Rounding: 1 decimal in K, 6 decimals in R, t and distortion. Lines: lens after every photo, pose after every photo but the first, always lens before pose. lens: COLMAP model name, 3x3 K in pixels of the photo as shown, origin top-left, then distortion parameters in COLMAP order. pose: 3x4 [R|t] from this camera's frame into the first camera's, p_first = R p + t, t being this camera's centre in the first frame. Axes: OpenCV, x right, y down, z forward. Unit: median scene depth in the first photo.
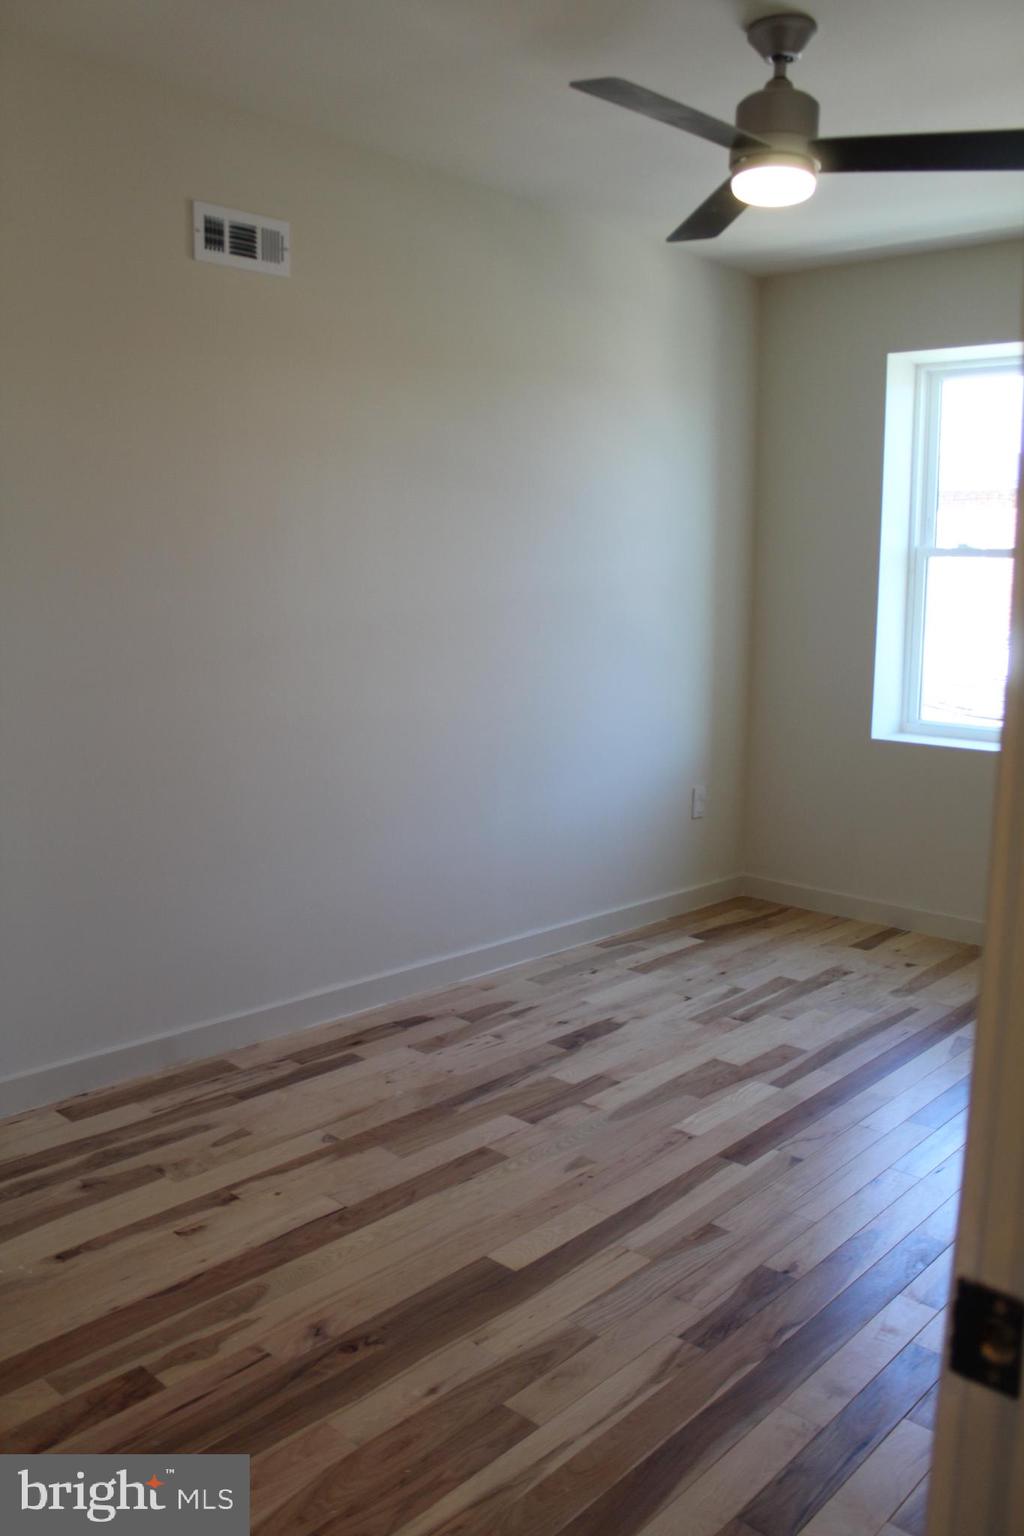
lens RADIAL K [[1277.9, 0, 494.4], [0, 1277.9, 764.7], [0, 0, 1]] dist [-0.167409, 0.150458]
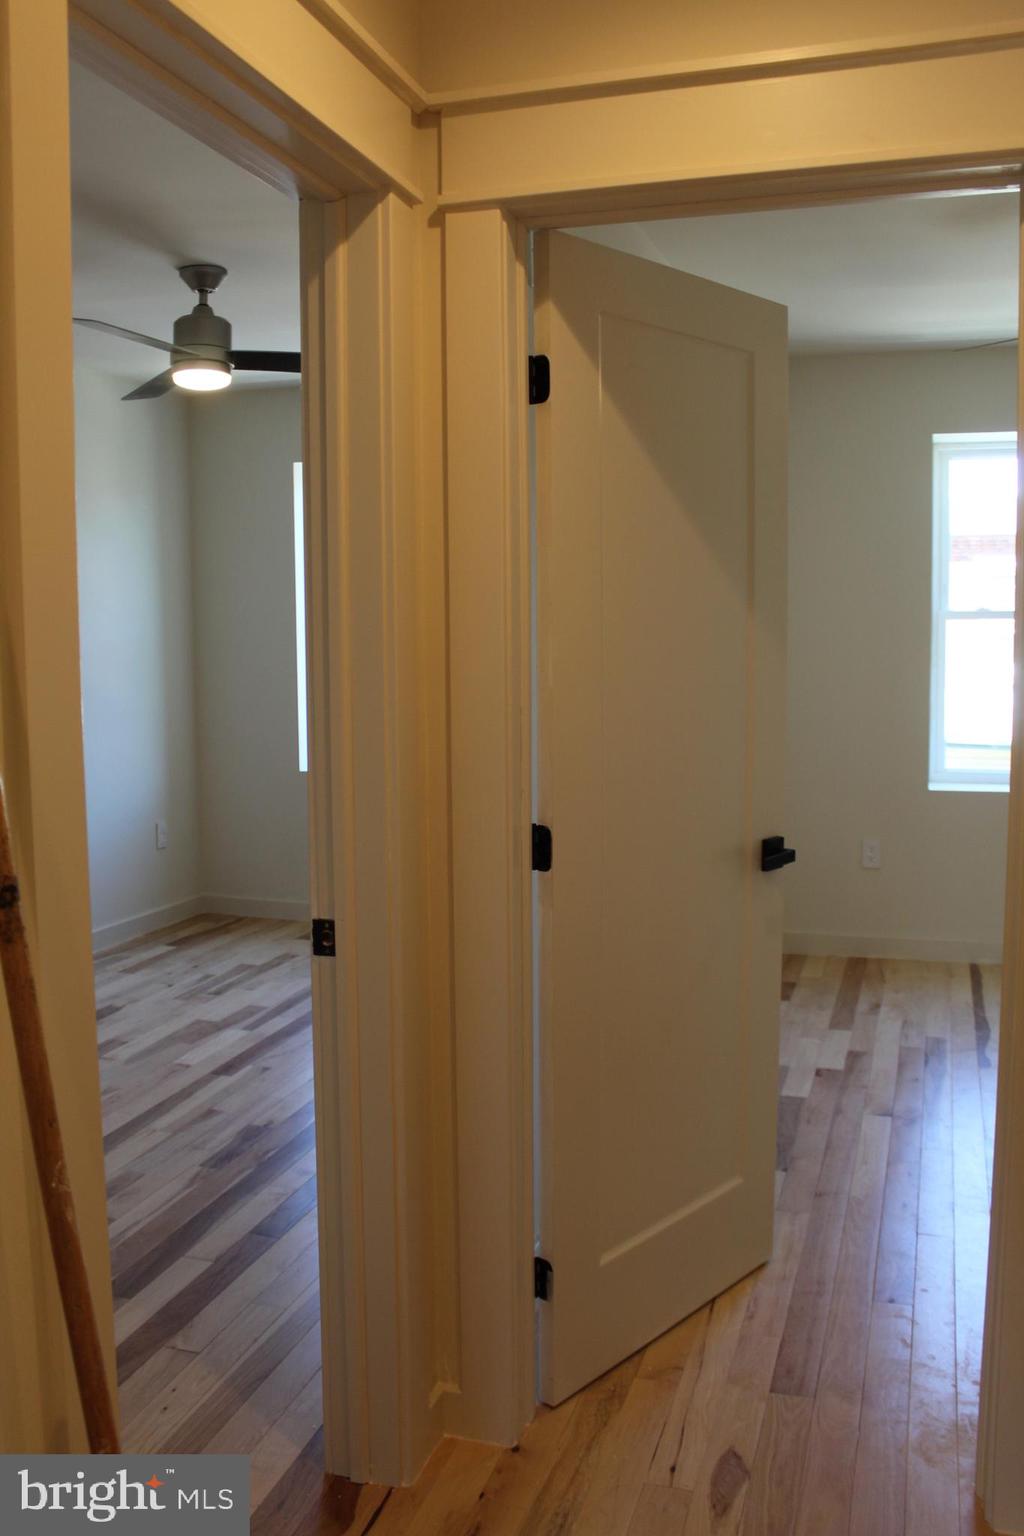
lens RADIAL K [[1360.7, 0, 486.7], [0, 1360.7, 765.2], [0, 0, 1]] dist [-0.162579, 0.156575]
pose [[0.912338, -0.062760, 0.404600, -0.107218], [0.081161, 0.996294, -0.028469, 0.039870], [-0.401314, 0.058812, 0.914050, -0.438250]]
